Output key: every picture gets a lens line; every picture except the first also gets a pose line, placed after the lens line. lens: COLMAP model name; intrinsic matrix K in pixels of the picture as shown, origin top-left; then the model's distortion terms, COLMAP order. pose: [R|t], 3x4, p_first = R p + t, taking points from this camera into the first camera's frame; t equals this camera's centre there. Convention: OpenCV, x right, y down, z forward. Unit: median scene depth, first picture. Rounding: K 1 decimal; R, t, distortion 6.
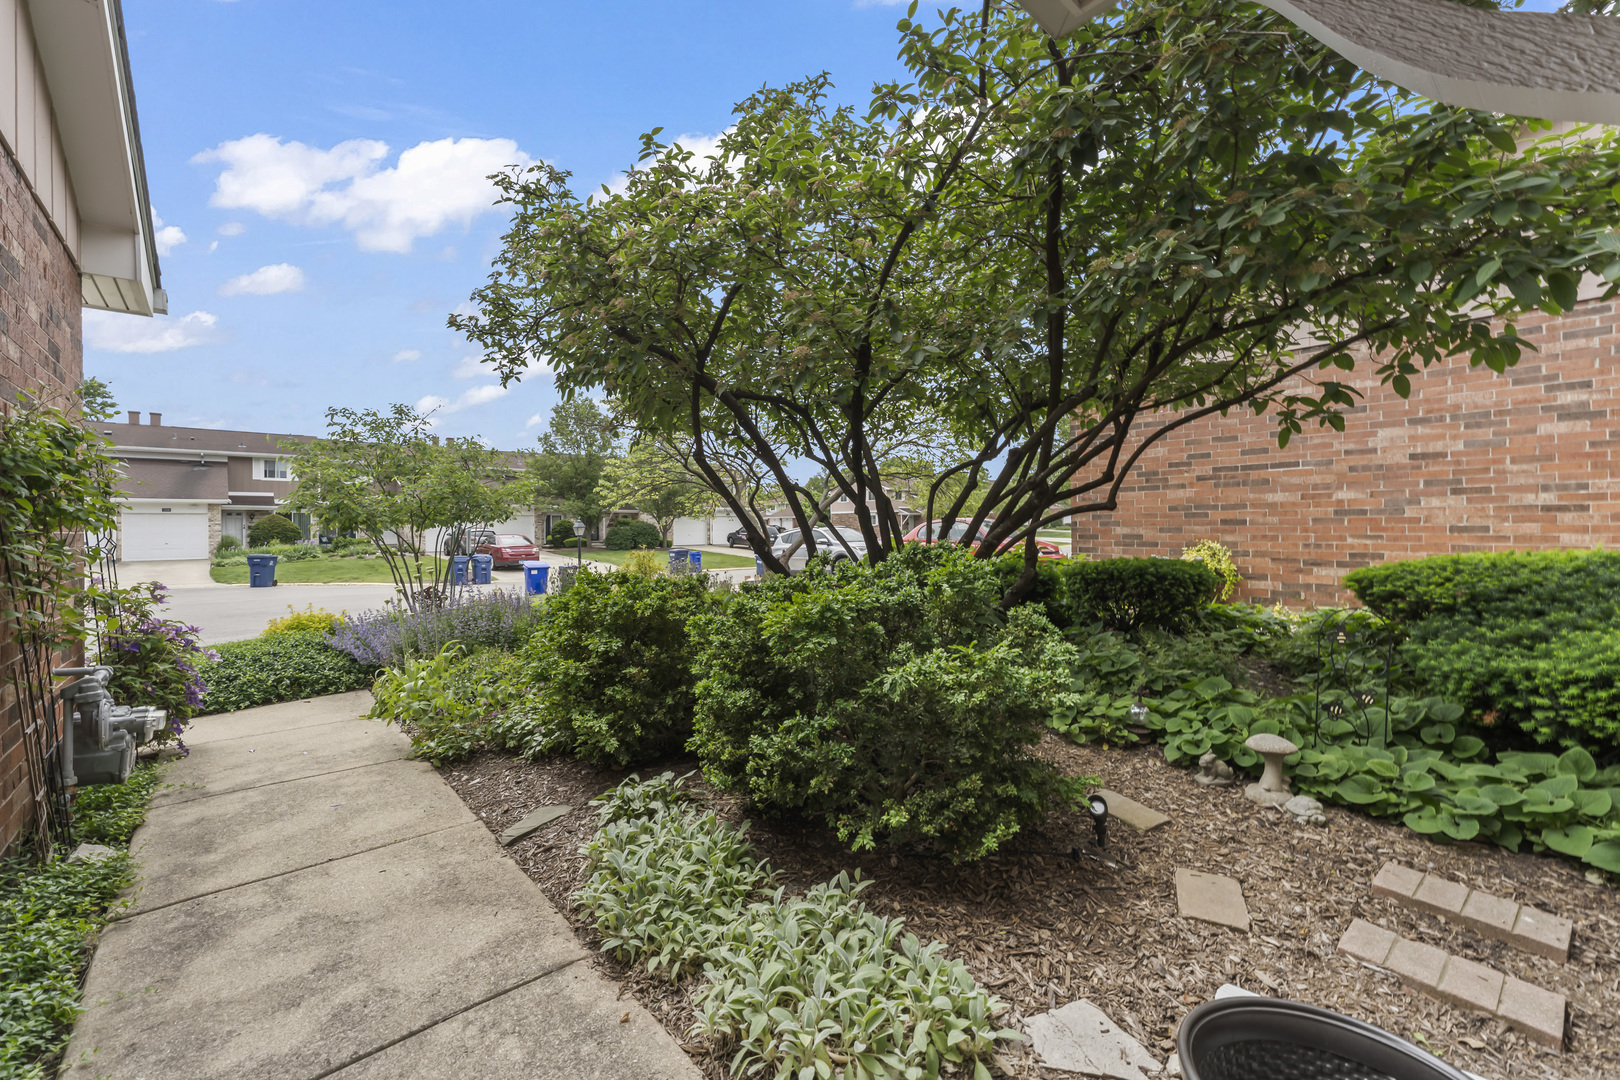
lens RADIAL K [[651.2, 0, 797.0], [0, 651.2, 520.3], [0, 0, 1]] dist [-0.001992, 0.000163]
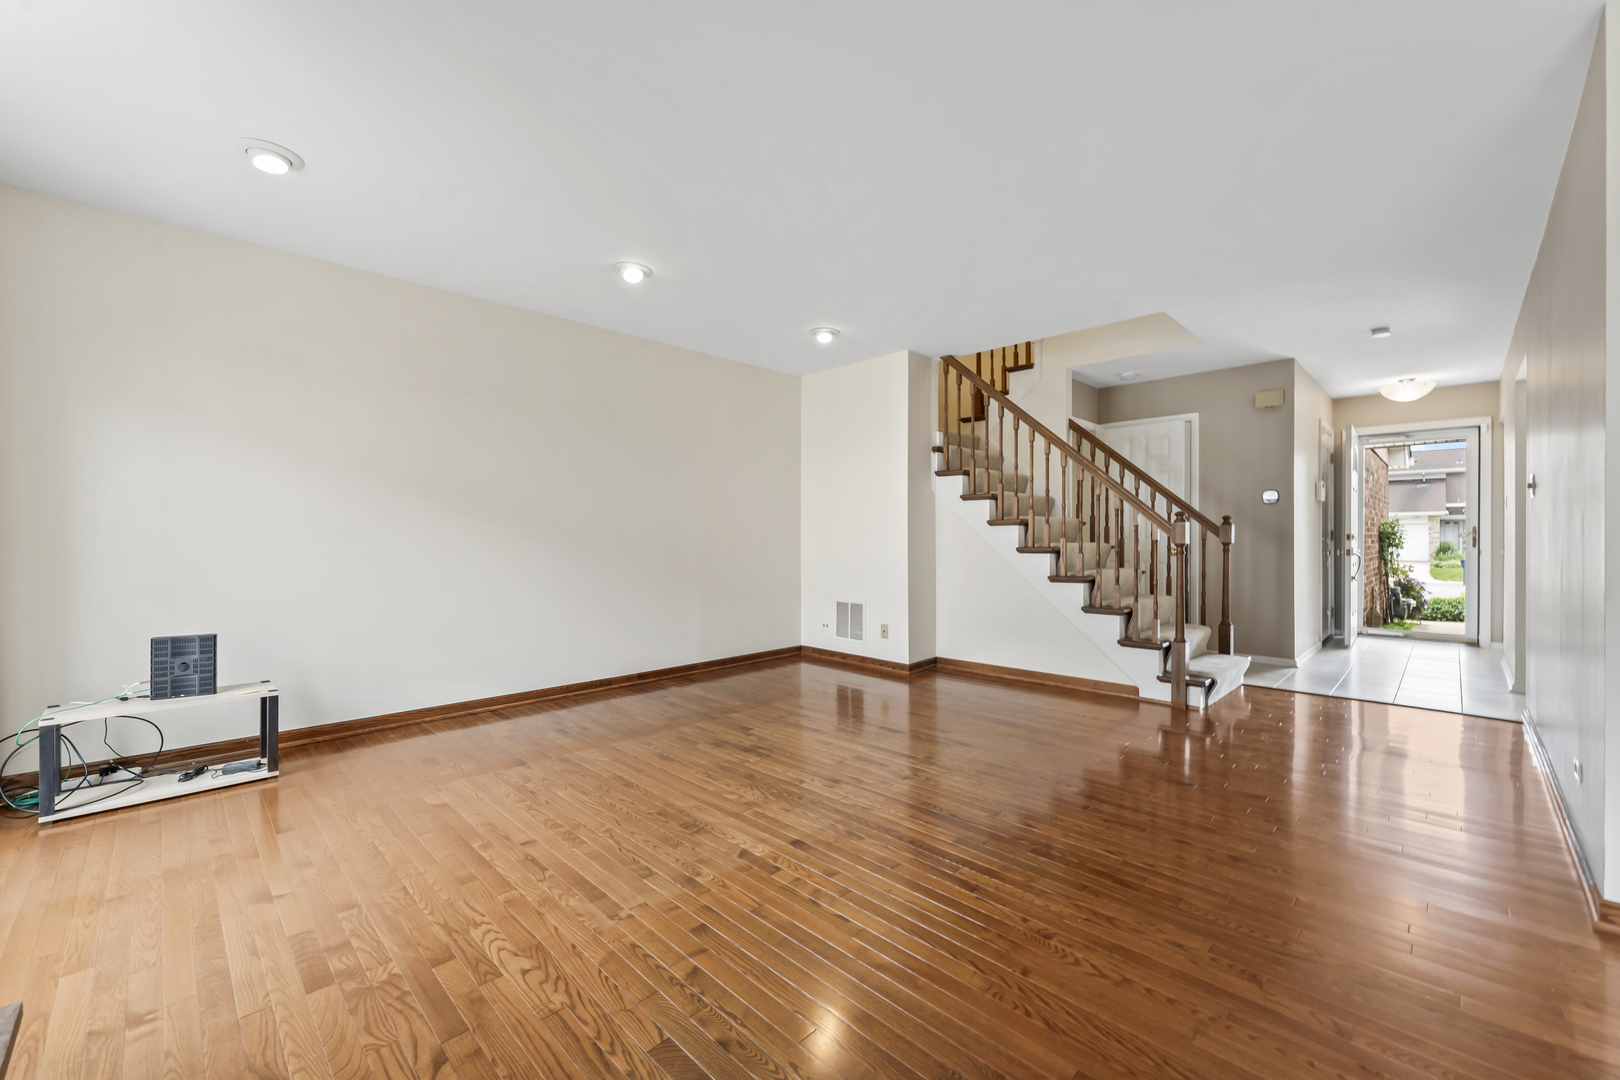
lens RADIAL K [[651.2, 0, 807.0], [0, 651.2, 546.0], [0, 0, 1]] dist [-0.001992, 0.000163]
pose [[0.072459, 0.020071, -0.997169, 0.925624], [0.015715, 0.999650, 0.021263, -0.052340], [0.997248, -0.017211, 0.072119, -1.025072]]
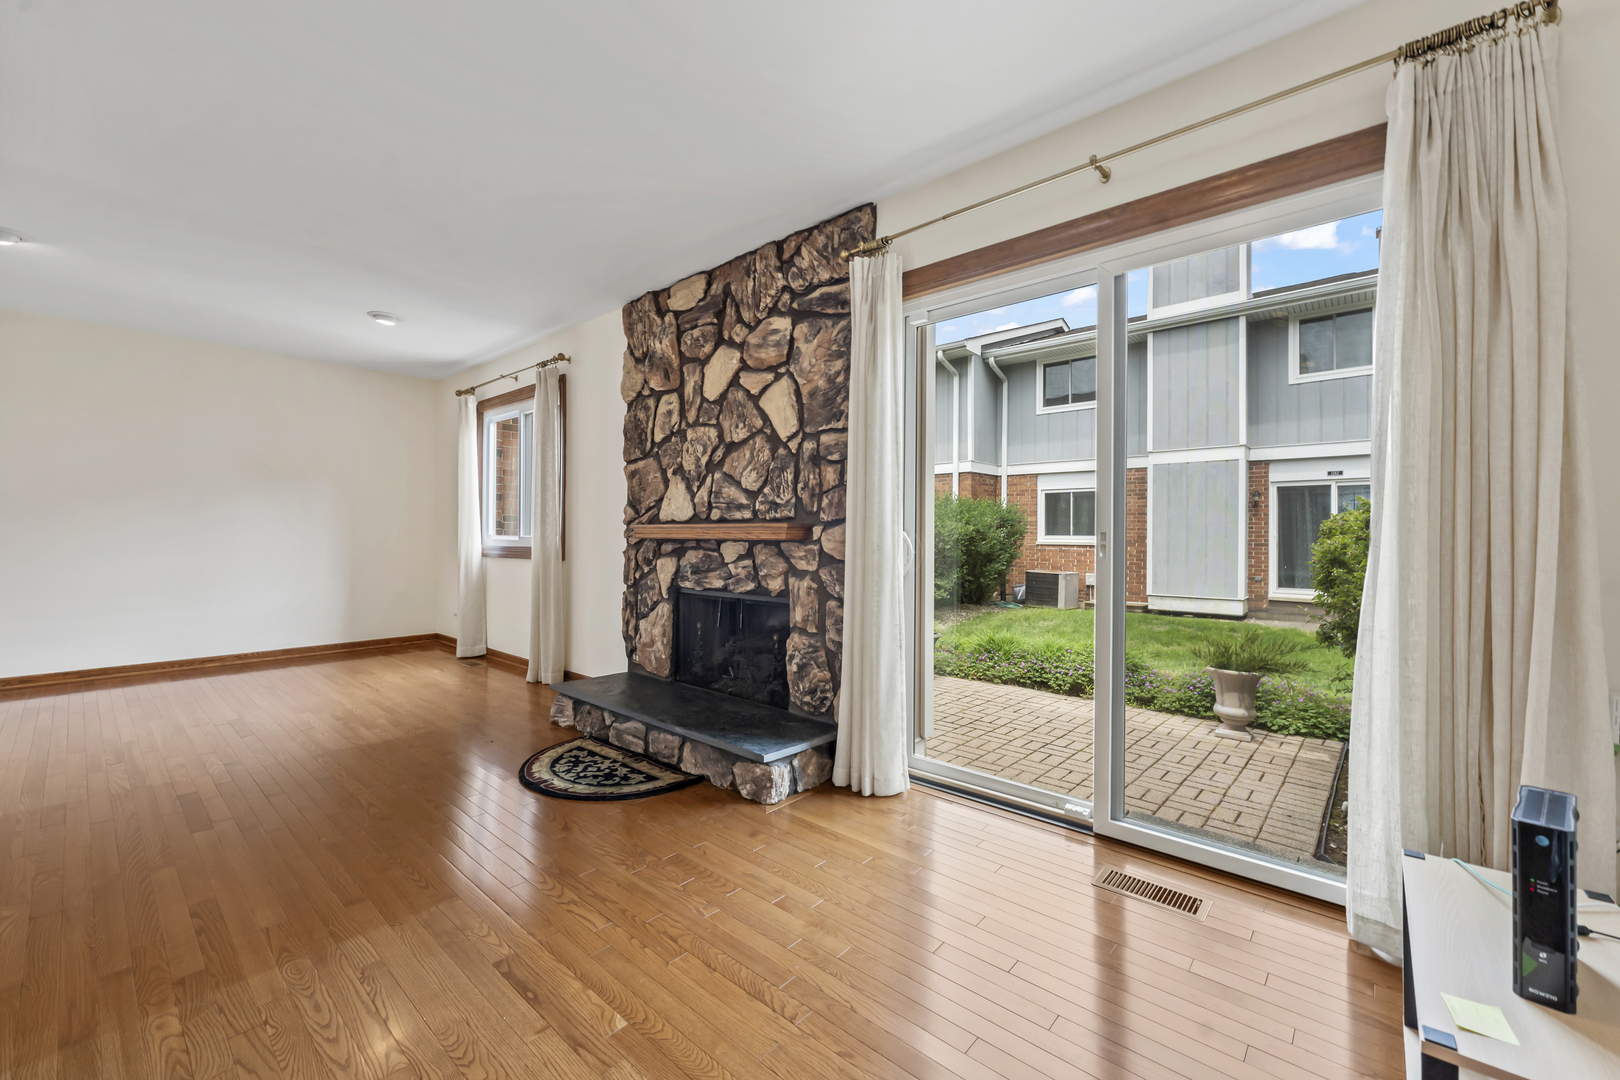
lens RADIAL K [[651.2, 0, 802.5], [0, 651.2, 530.5], [0, 0, 1]] dist [-0.001992, 0.000163]
pose [[-0.128527, 0.010906, 0.991646, 0.359879], [-0.017373, 0.999761, -0.013247, -0.050201], [-0.991554, -0.018931, -0.128307, -1.203058]]
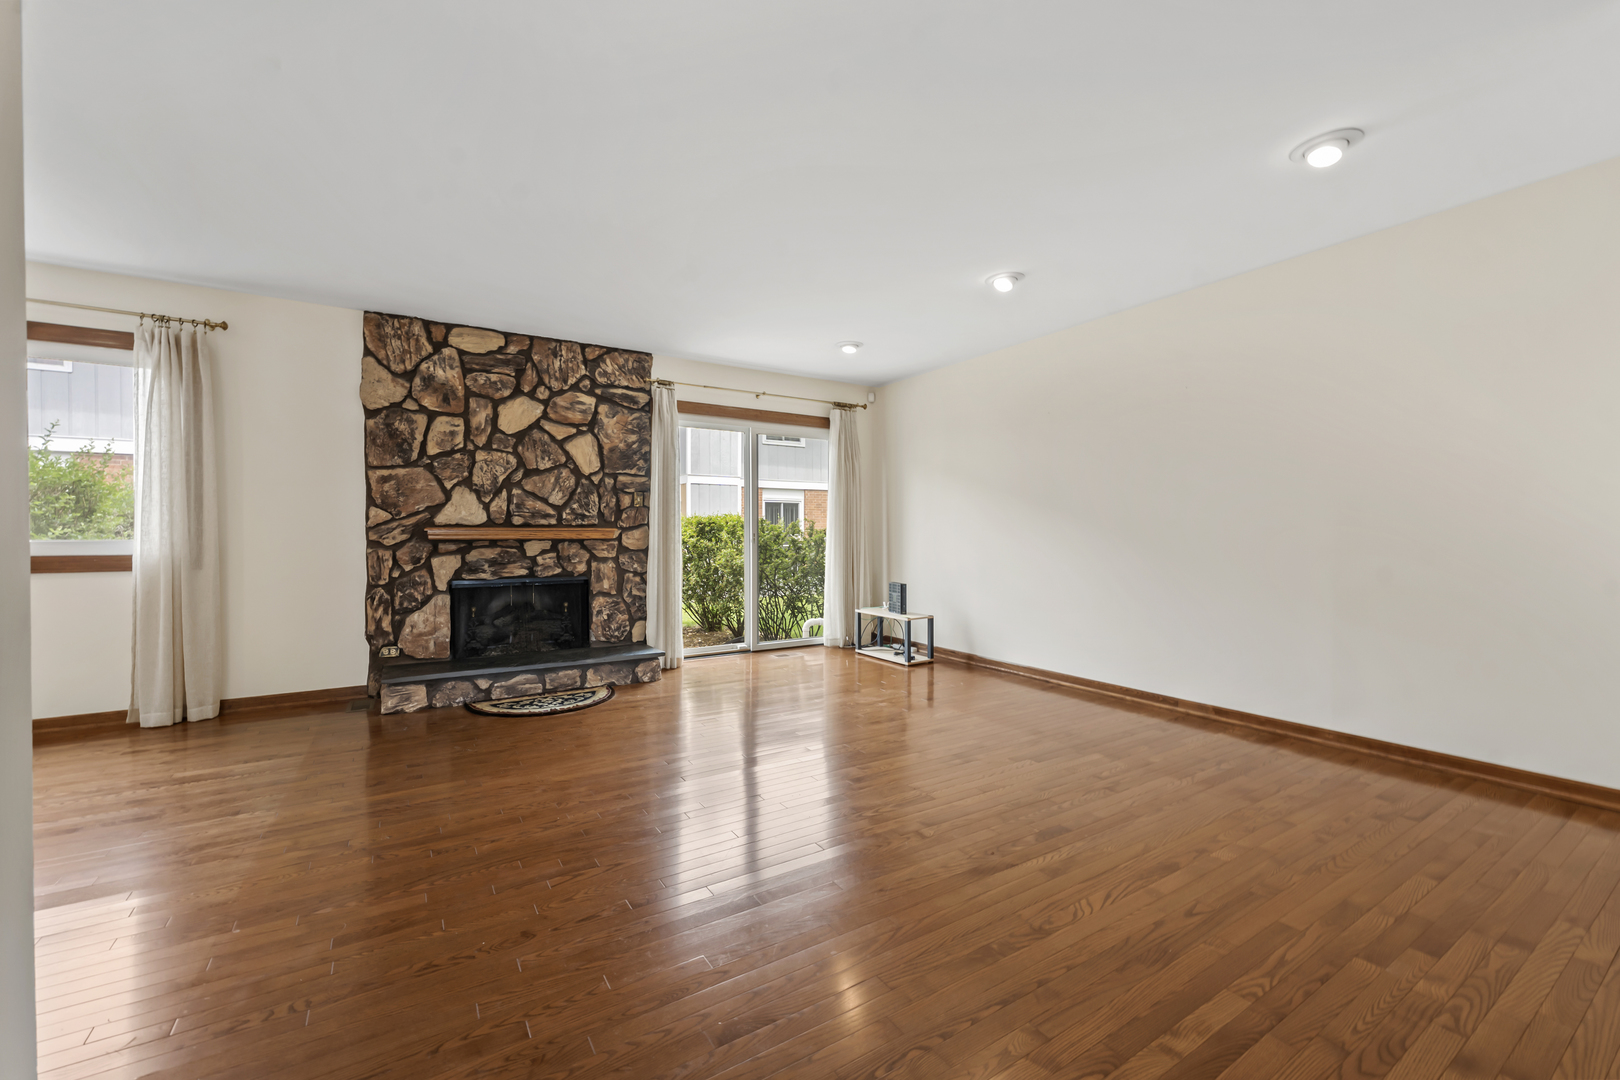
lens RADIAL K [[651.2, 0, 799.1], [0, 651.2, 536.3], [0, 0, 1]] dist [-0.001992, 0.000163]
pose [[-0.987526, 0.006935, 0.157305, 0.478573], [0.005233, 0.999923, -0.011227, -0.042498], [-0.157371, -0.010264, -0.987486, -0.558257]]
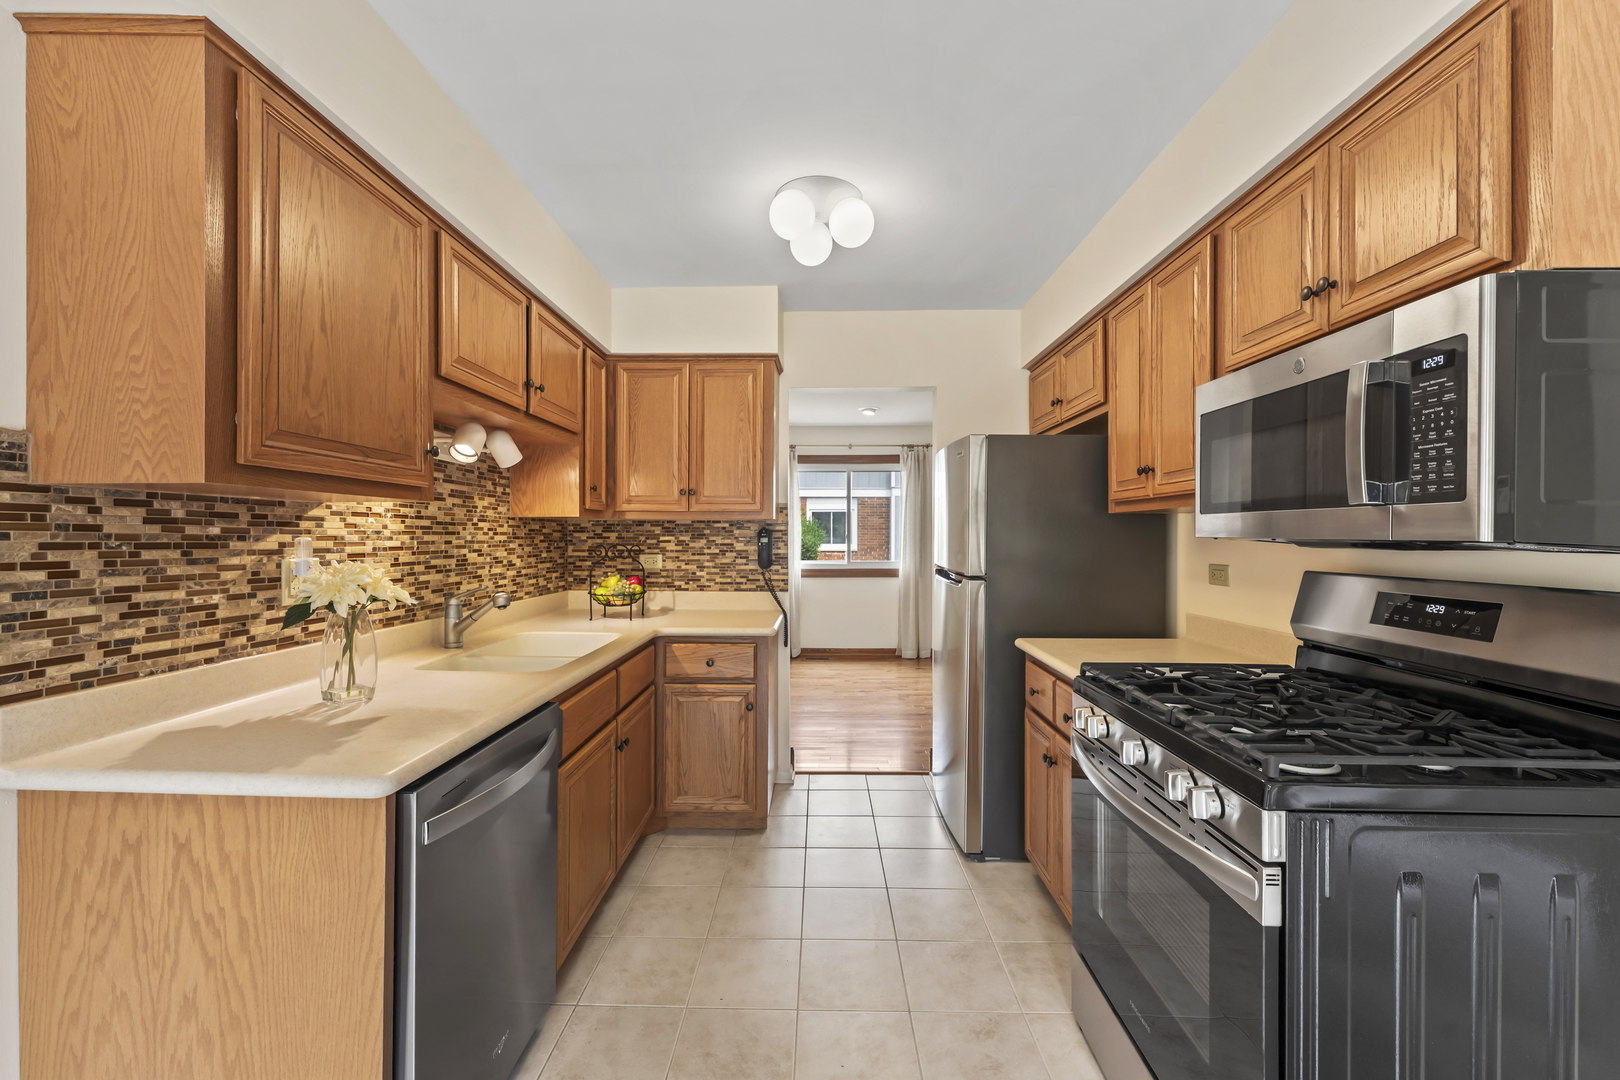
lens RADIAL K [[651.2, 0, 810.7], [0, 651.2, 535.0], [0, 0, 1]] dist [-0.001992, 0.000163]
pose [[-0.742430, 0.007062, 0.669887, 0.508480], [-0.004432, 0.999871, -0.015453, -0.074280], [-0.669909, -0.014442, -0.742302, -0.126669]]
